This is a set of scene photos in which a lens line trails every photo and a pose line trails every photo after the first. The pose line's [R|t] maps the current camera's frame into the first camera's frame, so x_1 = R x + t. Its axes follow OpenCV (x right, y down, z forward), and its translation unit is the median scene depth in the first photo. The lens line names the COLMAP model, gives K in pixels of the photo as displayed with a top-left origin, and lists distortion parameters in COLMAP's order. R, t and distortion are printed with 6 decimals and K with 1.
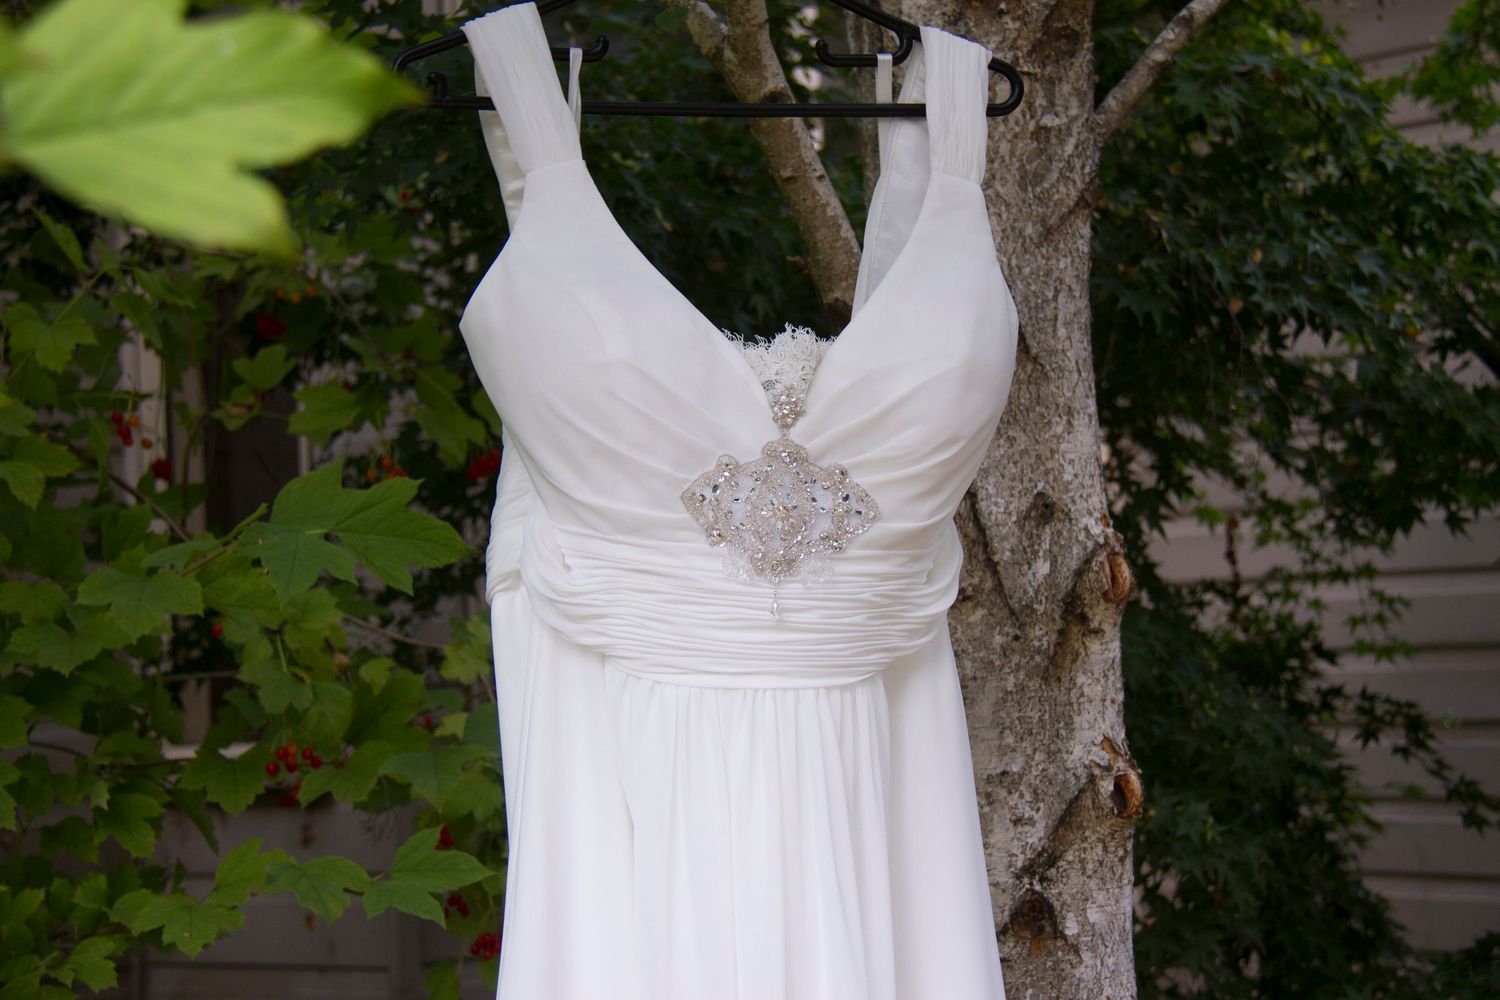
lens RADIAL K [[2962.5, 0, 763.2], [0, 2962.5, 494.6], [0, 0, 1]] dist [0.314380, 0.679553]
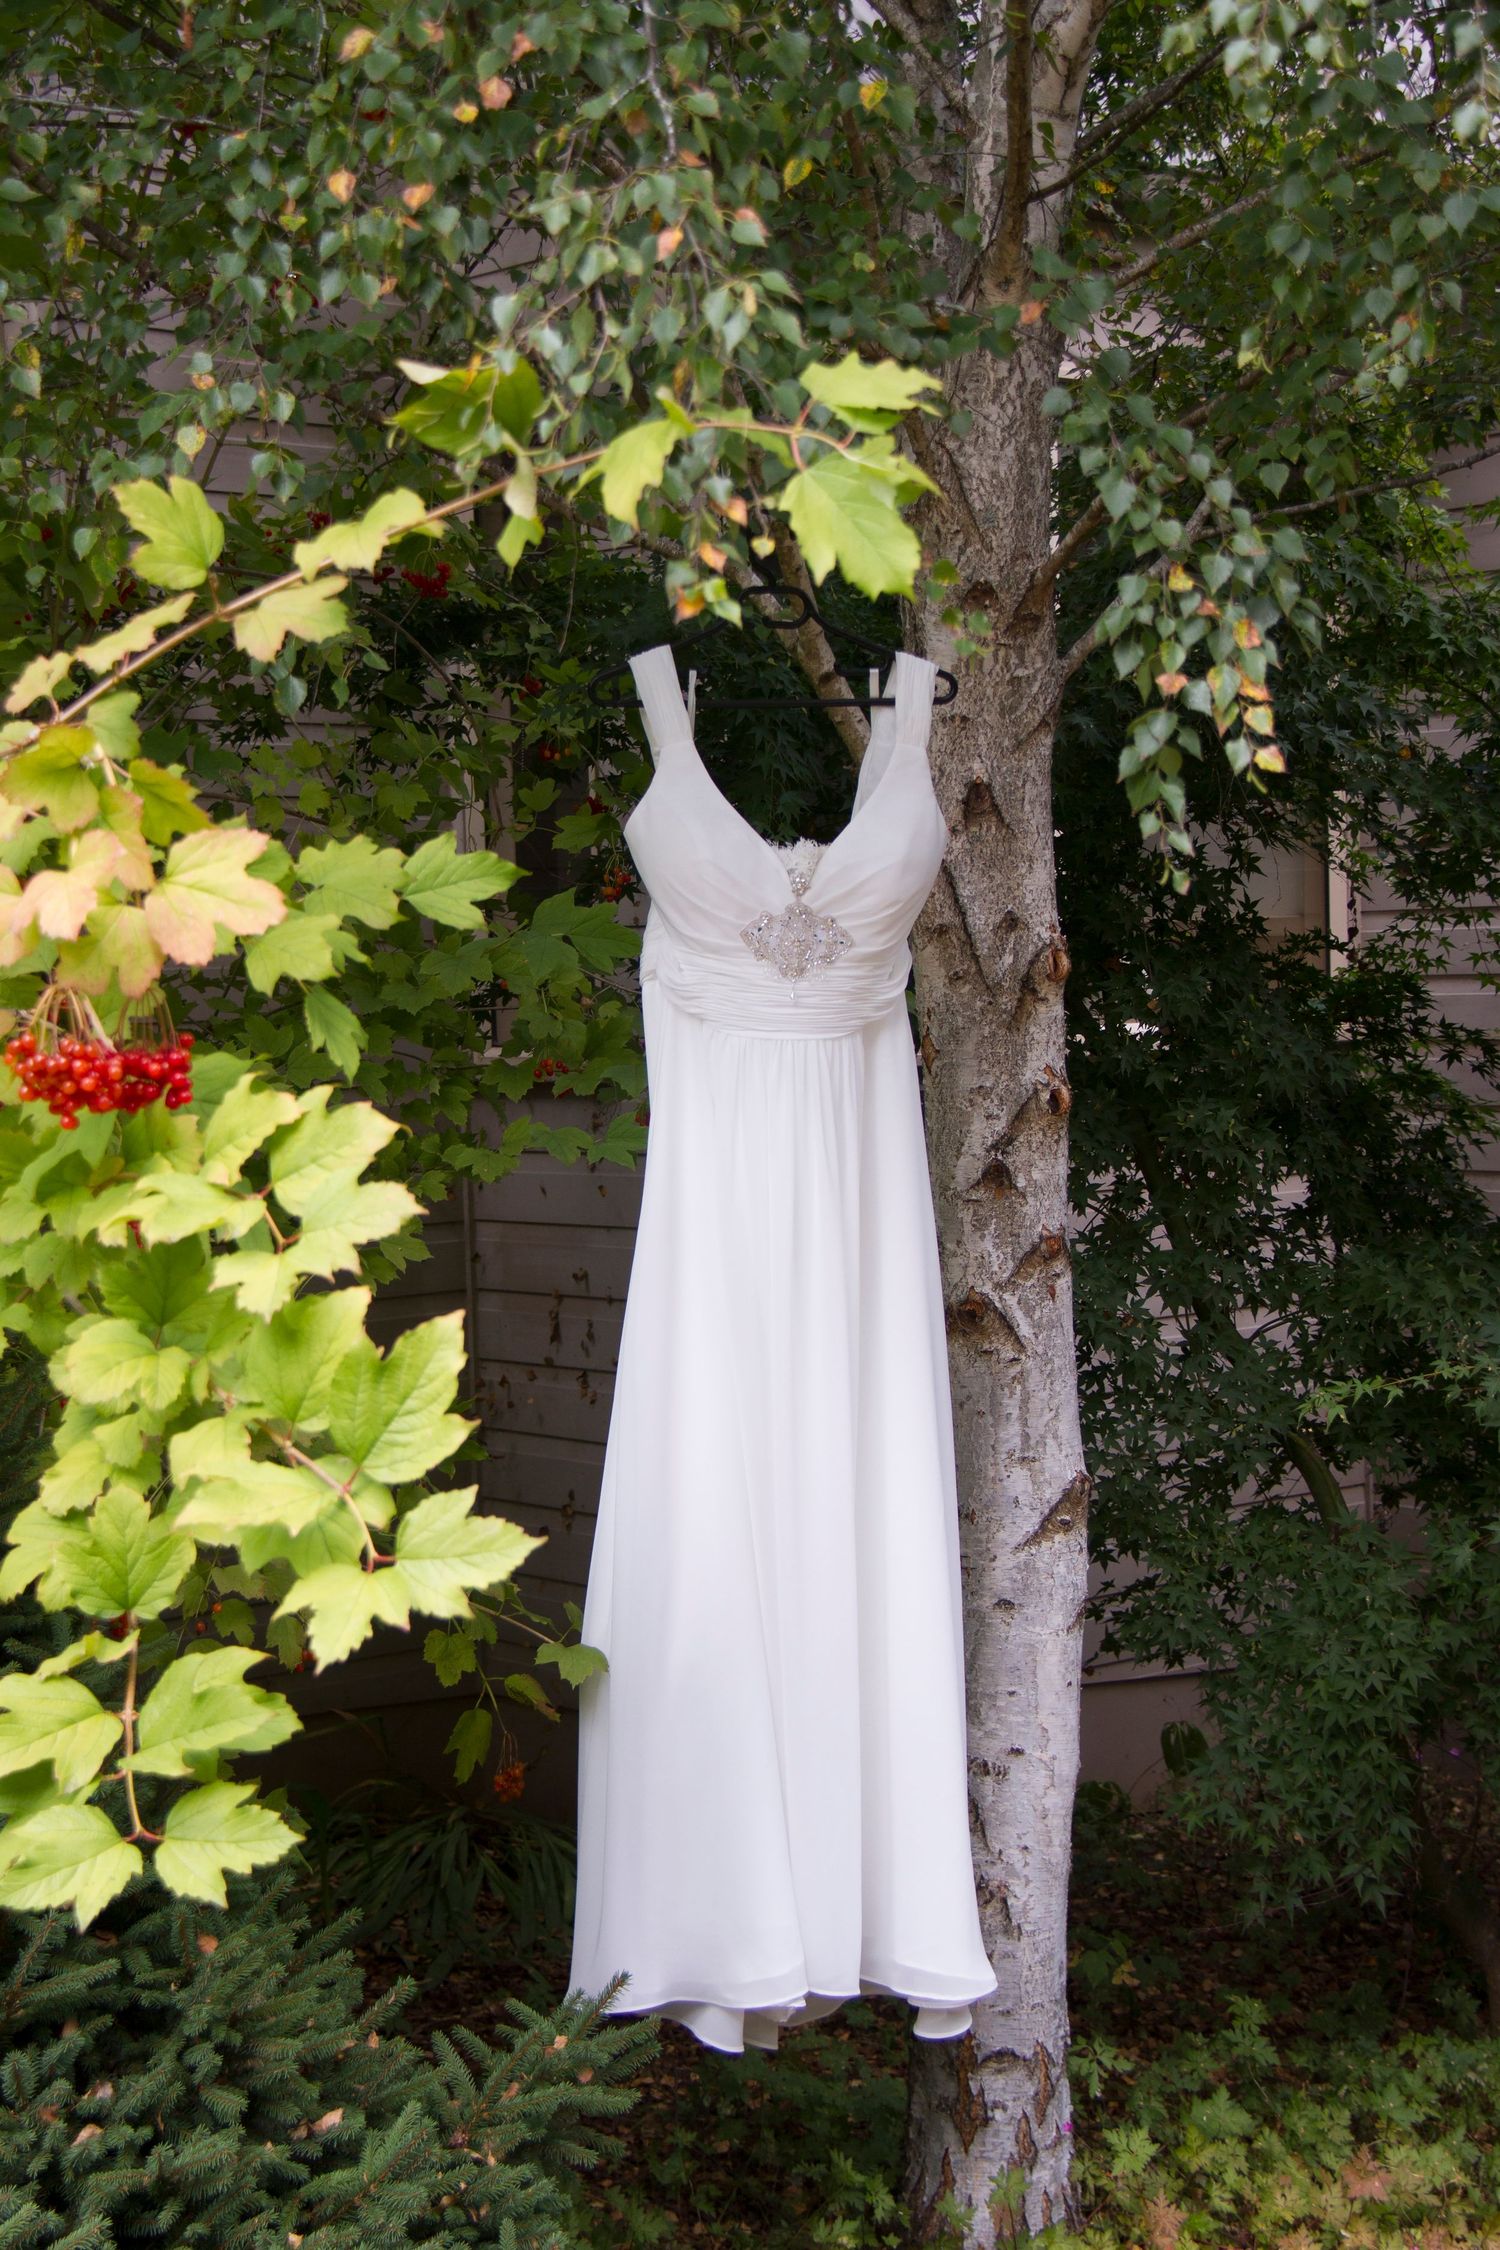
lens RADIAL K [[3707.1, 0, 750.0], [0, 3707.1, 1125.0], [0, 0, 1]] dist [0.382306, -0.002102]
pose [[0.990611, 0.021976, -0.134930, 0.227108], [-0.006923, 0.993793, 0.111032, -0.106908], [0.136533, -0.109055, 0.984615, -0.984432]]
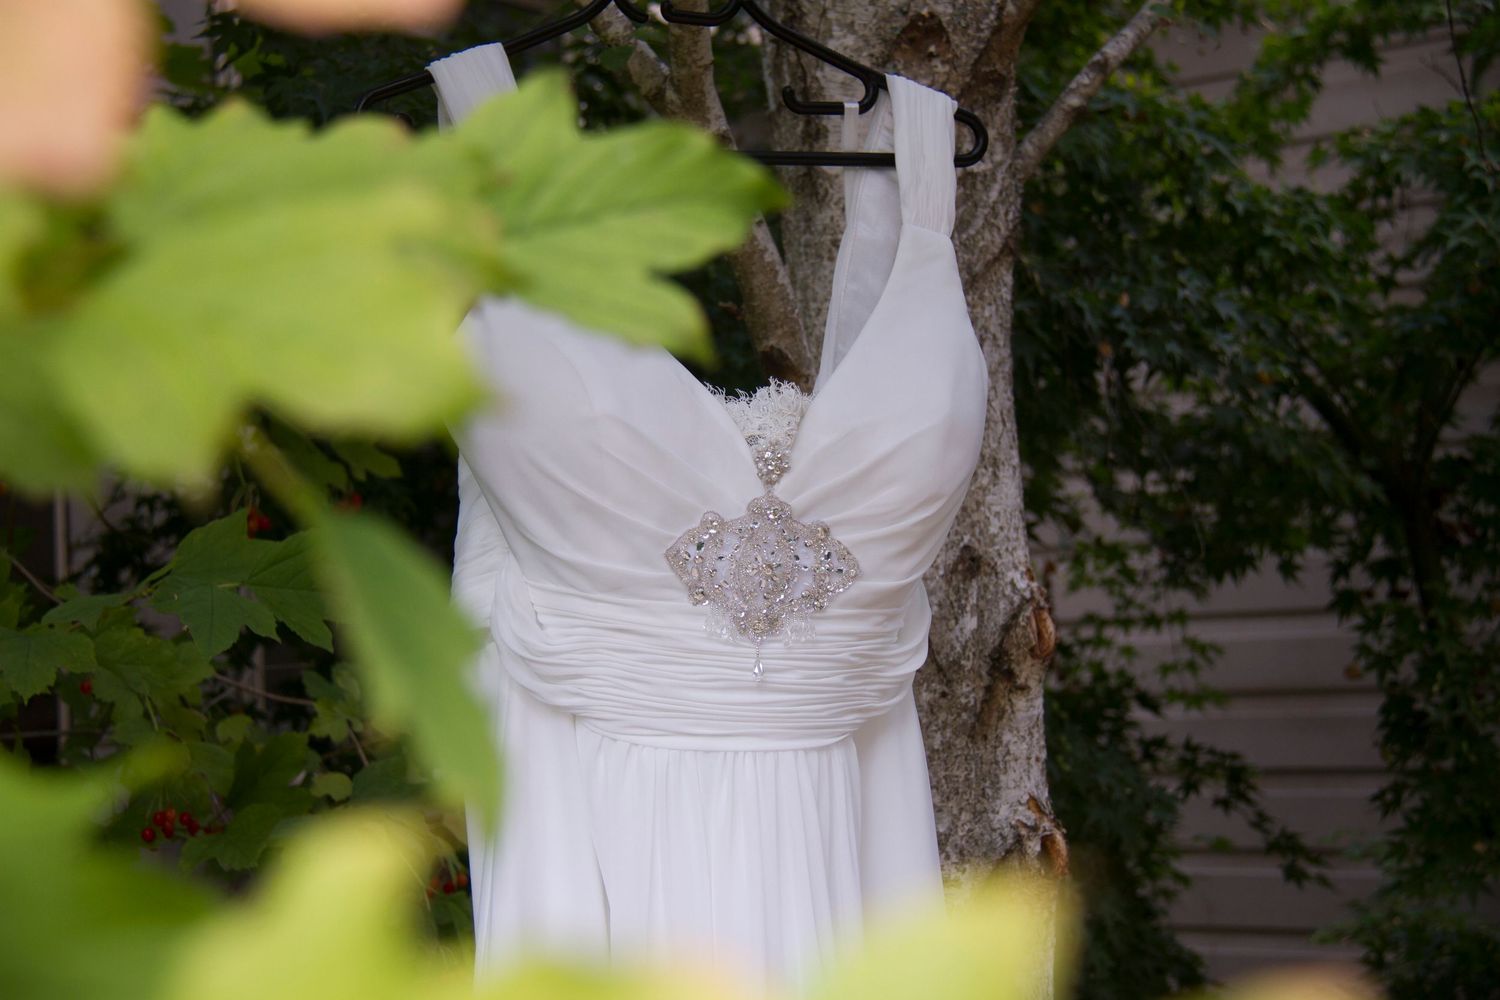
lens RADIAL K [[3175.7, 0, 750.0], [0, 3175.7, 500.0], [0, 0, 1]] dist [0.398237, 0.303332]
pose [[0.994876, 0.006146, 0.100921, -0.083804], [-0.005381, 0.999955, -0.007854, -0.007180], [-0.100964, 0.007271, 0.994863, -0.034845]]
